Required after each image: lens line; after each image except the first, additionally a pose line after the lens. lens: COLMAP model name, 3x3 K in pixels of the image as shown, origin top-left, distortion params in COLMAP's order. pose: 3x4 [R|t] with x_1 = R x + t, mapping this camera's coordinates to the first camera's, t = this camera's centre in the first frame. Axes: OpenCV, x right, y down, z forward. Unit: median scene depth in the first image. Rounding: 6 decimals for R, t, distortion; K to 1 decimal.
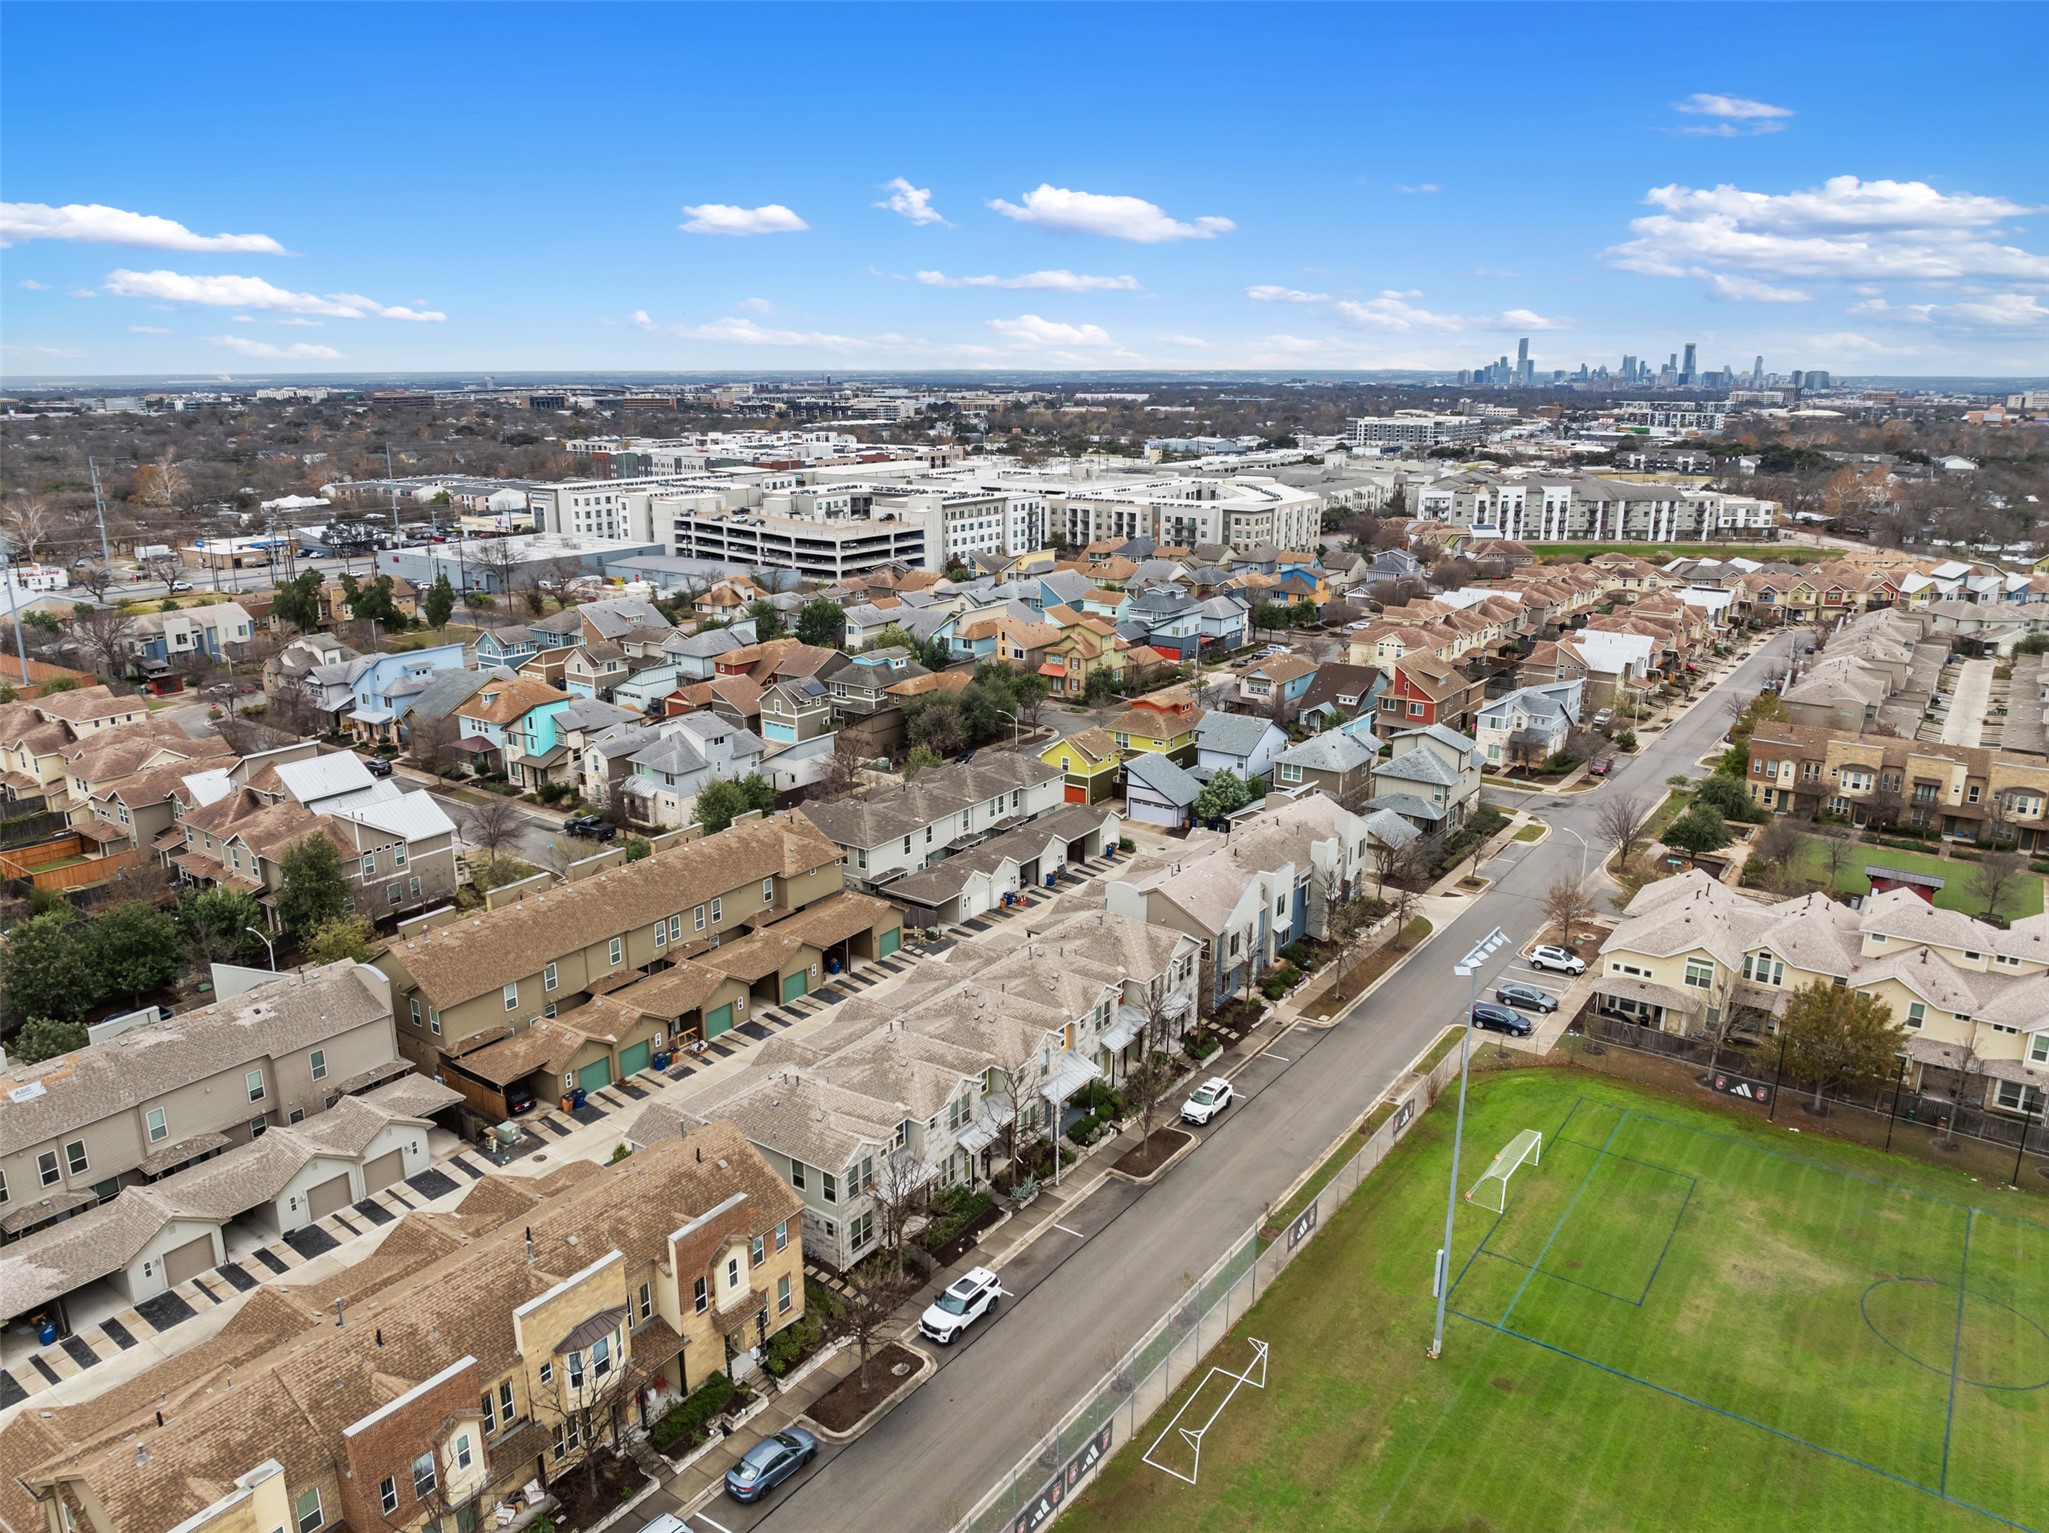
lens RADIAL K [[1399.6, 0, 1024.5], [0, 1399.6, 766.5], [0, 0, 1]] dist [-0.031488, -0.001574]
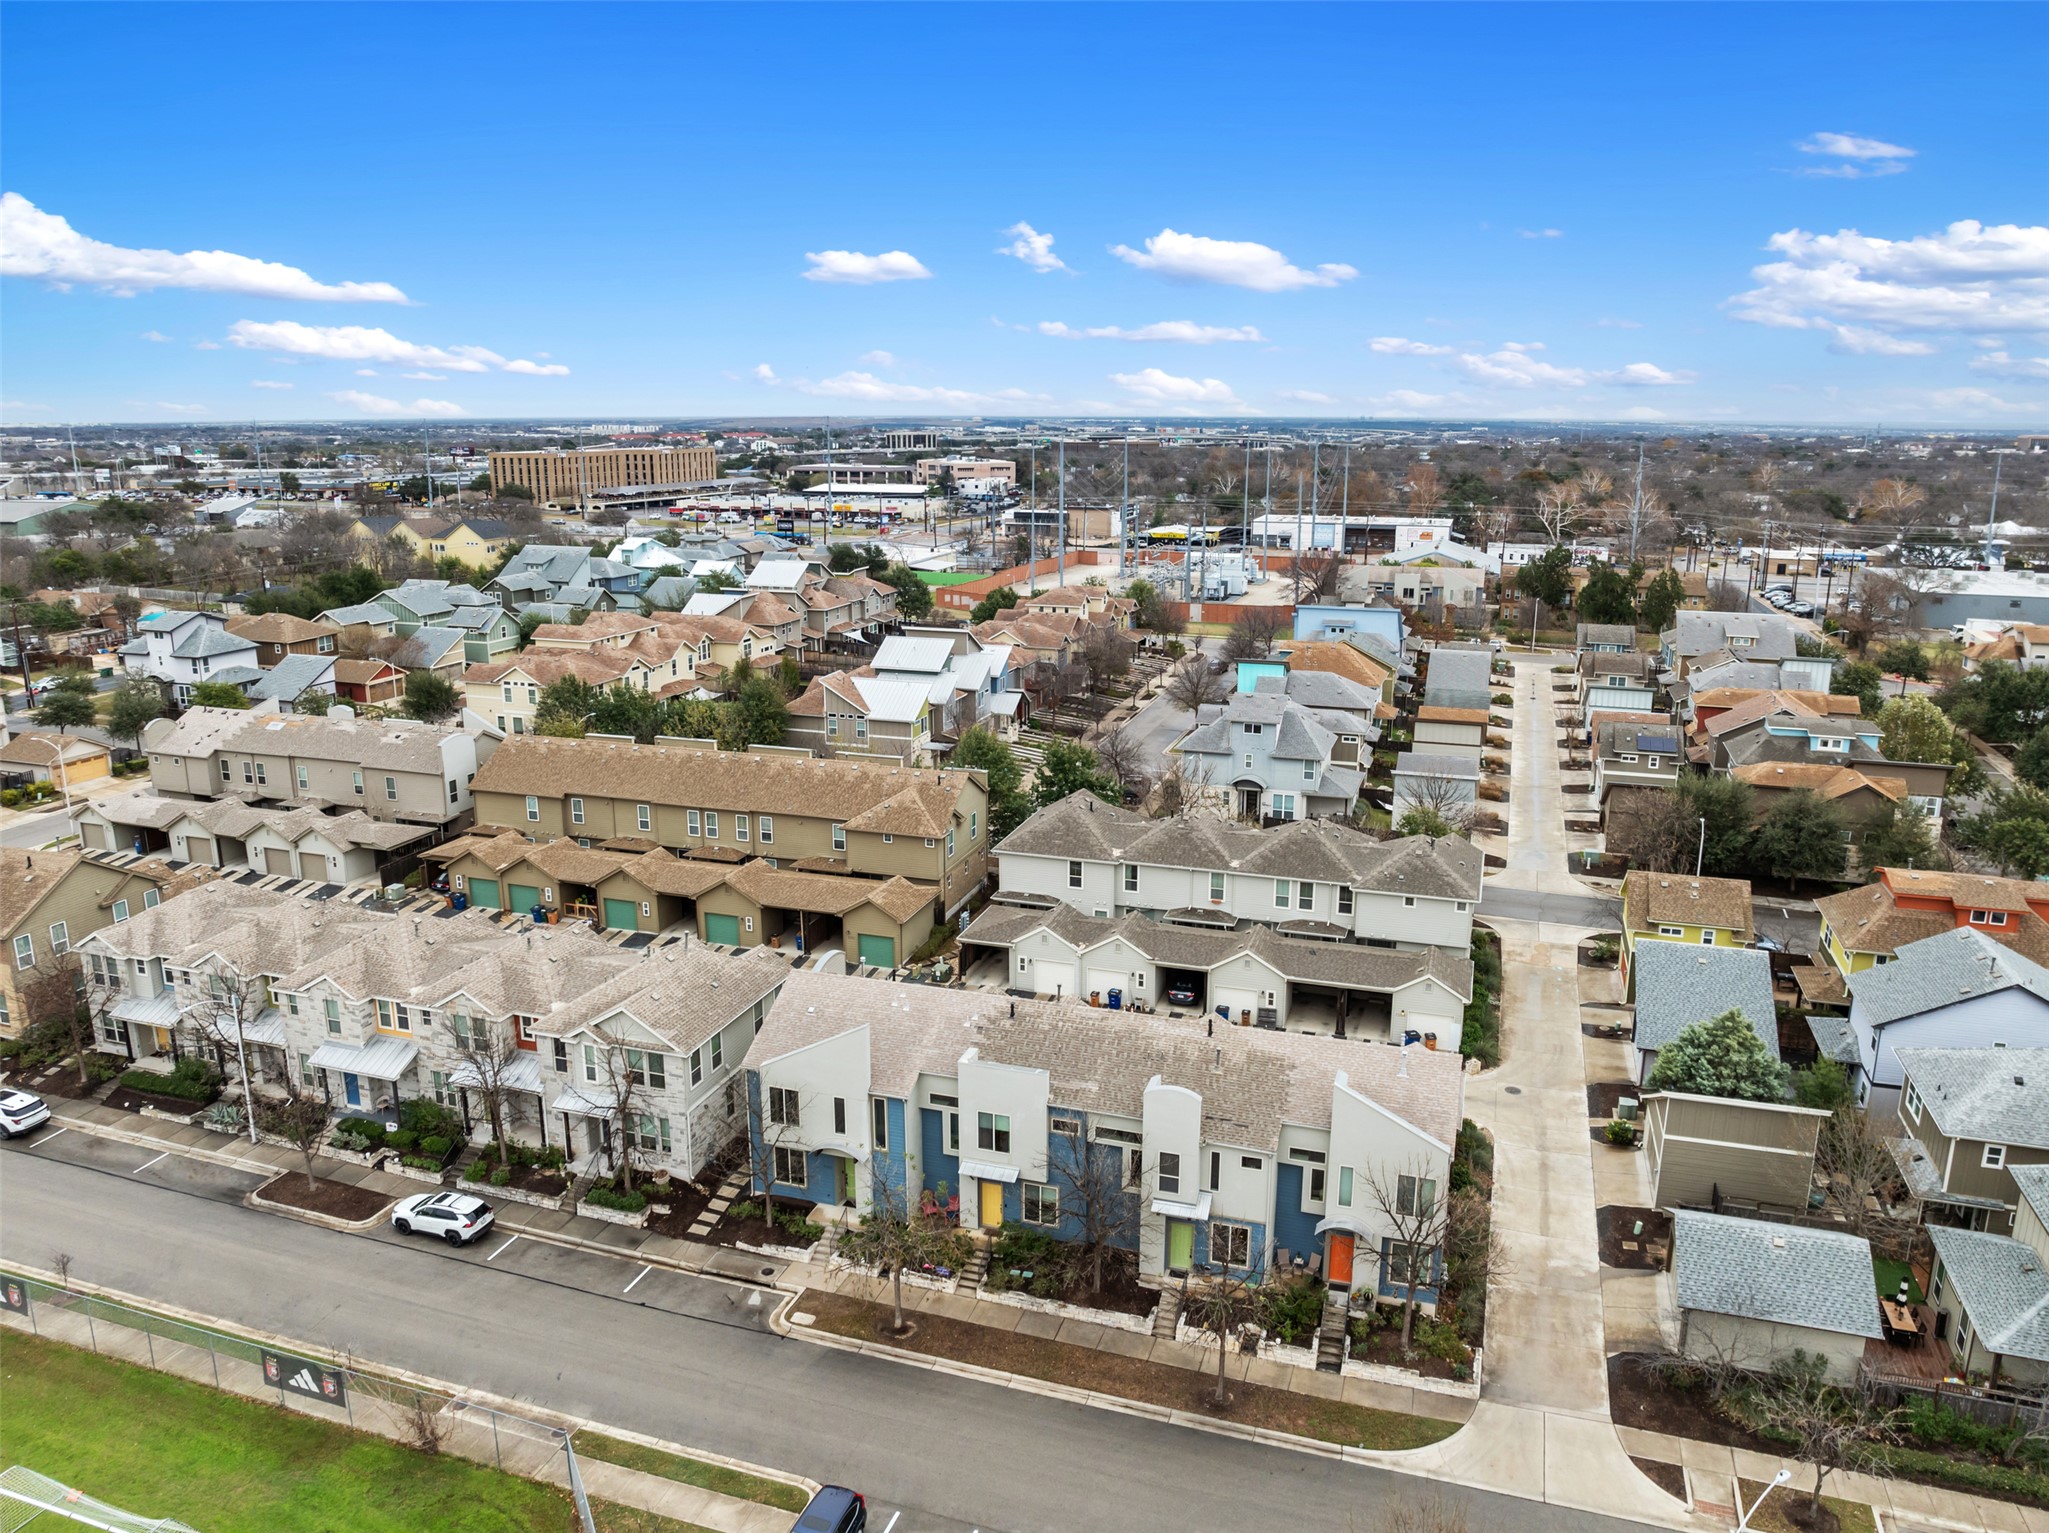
lens RADIAL K [[1399.6, 0, 1024.5], [0, 1399.6, 766.5], [0, 0, 1]] dist [-0.031488, -0.001574]
pose [[0.308438, 0.234309, -0.921936, 0.570854], [-0.258326, 0.953398, 0.155881, -0.105108], [0.915496, 0.190081, 0.354592, 0.711047]]
